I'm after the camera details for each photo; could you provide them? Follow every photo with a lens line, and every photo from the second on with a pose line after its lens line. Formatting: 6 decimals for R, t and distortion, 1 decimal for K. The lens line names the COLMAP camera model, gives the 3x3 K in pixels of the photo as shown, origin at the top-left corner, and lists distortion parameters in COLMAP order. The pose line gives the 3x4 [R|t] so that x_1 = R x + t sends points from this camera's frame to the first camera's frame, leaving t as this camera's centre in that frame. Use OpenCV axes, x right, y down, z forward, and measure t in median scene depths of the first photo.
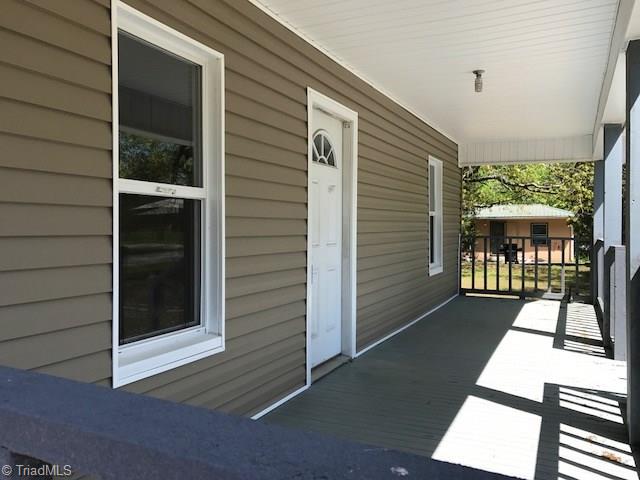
lens RADIAL K [[525.0, 0, 317.9], [0, 525.0, 241.5], [0, 0, 1]] dist [0.019598, -0.017187]
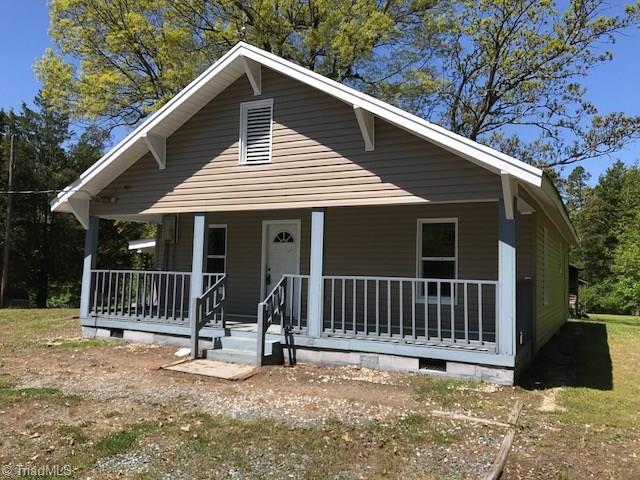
lens RADIAL K [[525.0, 0, 319.7], [0, 525.0, 236.8], [0, 0, 1]] dist [0.019598, -0.017187]
pose [[-0.047679, -0.071737, -0.996283, 2.807770], [-0.054087, 0.996140, -0.069138, 0.002099], [0.997397, 0.050589, -0.051375, 1.378185]]
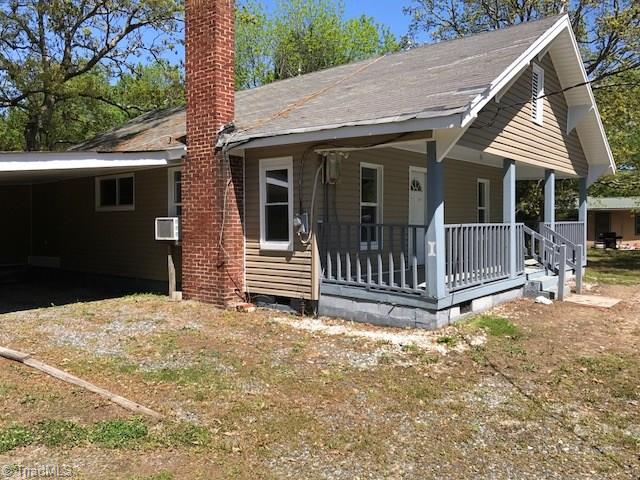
lens RADIAL K [[525.0, 0, 320.5], [0, 525.0, 240.7], [0, 0, 1]] dist [0.019598, -0.017187]
pose [[0.972941, -0.006032, -0.230974, 0.157694], [0.007115, 0.999967, 0.003854, 0.093490], [0.230943, -0.005393, 0.972952, -1.743142]]
